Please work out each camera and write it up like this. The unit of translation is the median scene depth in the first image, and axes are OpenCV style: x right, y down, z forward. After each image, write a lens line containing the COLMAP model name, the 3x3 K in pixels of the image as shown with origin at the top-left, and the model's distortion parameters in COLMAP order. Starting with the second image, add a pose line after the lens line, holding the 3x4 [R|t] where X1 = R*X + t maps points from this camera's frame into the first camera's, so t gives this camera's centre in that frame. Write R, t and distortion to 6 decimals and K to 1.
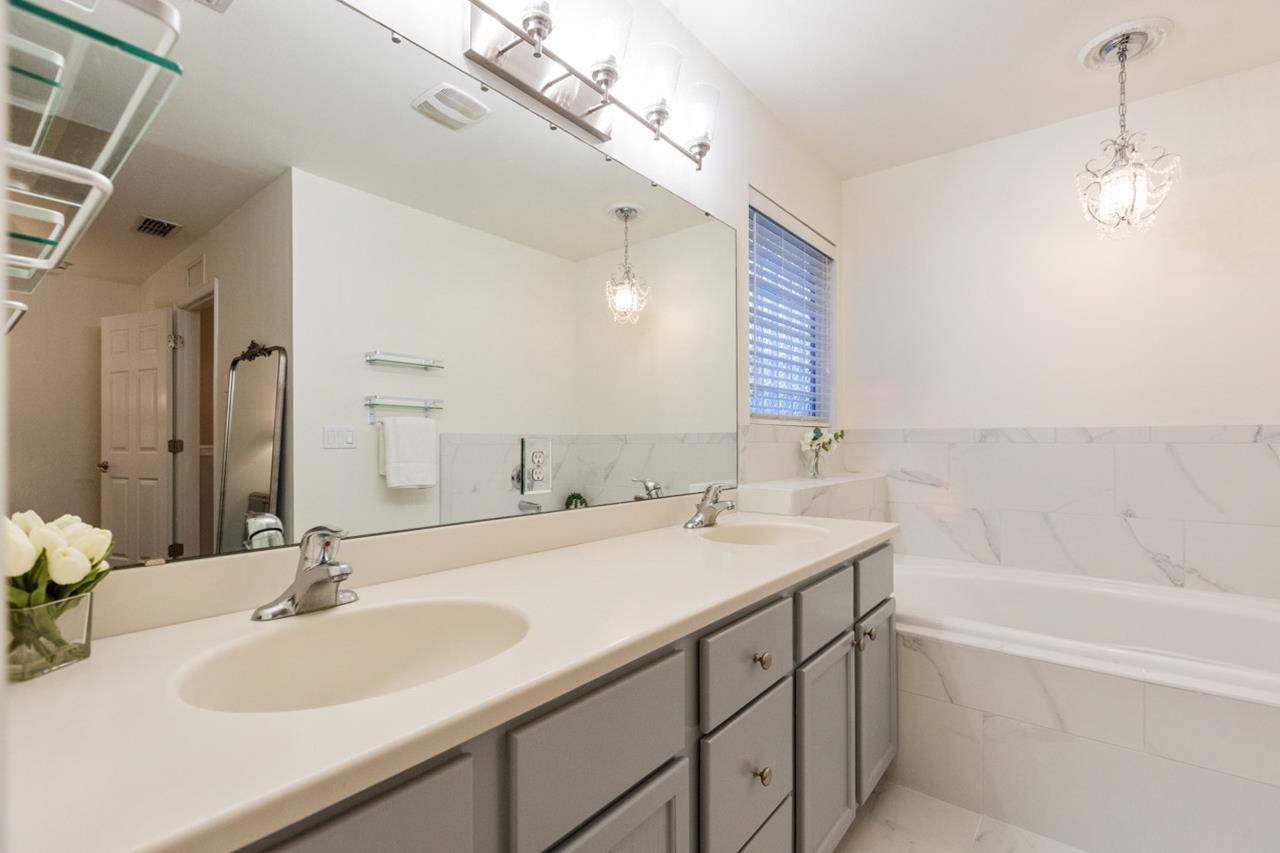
lens RADIAL K [[583.0, 0, 628.9], [0, 583.0, 434.8], [0, 0, 1]] dist [0.000352, 0.000443]
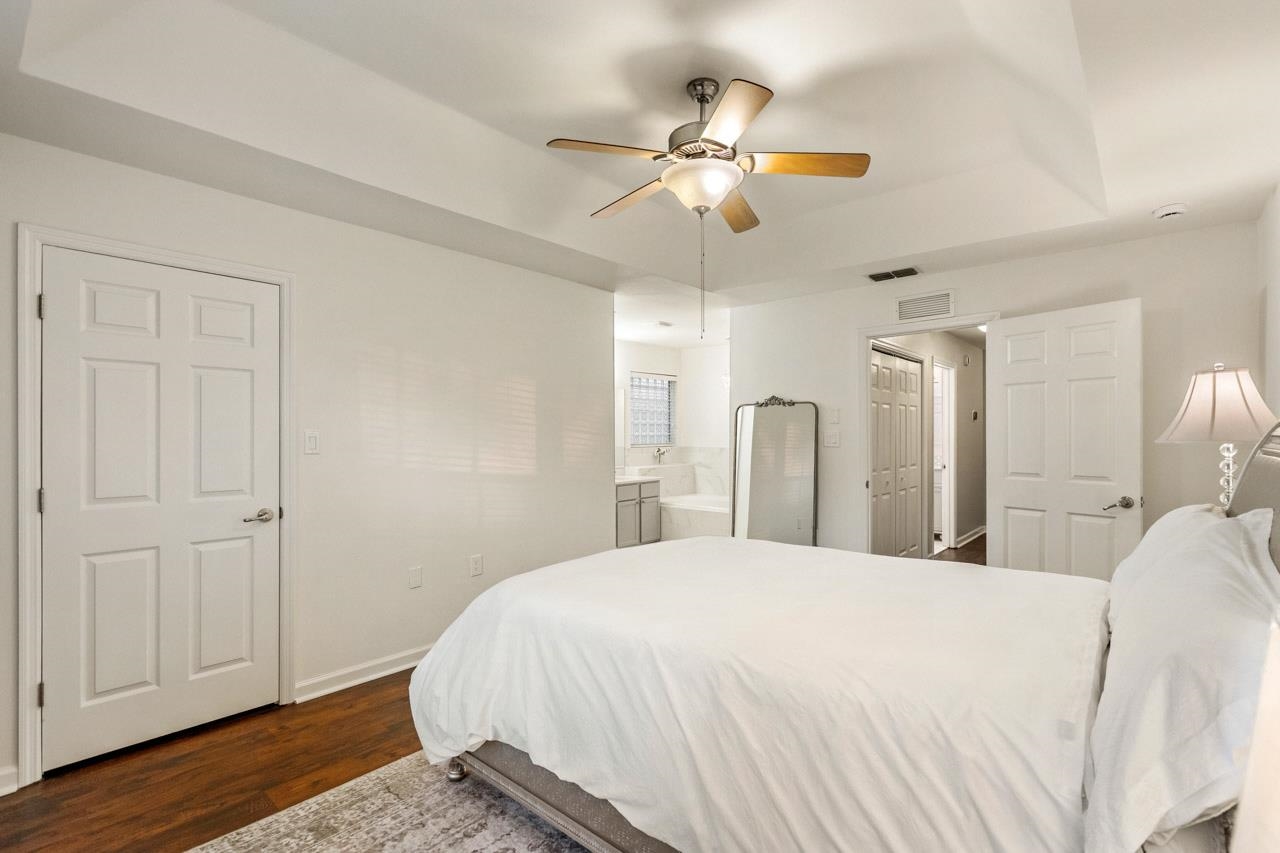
lens RADIAL K [[583.0, 0, 628.9], [0, 583.0, 434.8], [0, 0, 1]] dist [0.000352, 0.000443]
pose [[0.998958, 0.002386, -0.045584, 0.437212], [-0.001892, 0.999939, 0.010882, -0.155153], [0.045607, -0.010785, 0.998901, -2.773459]]
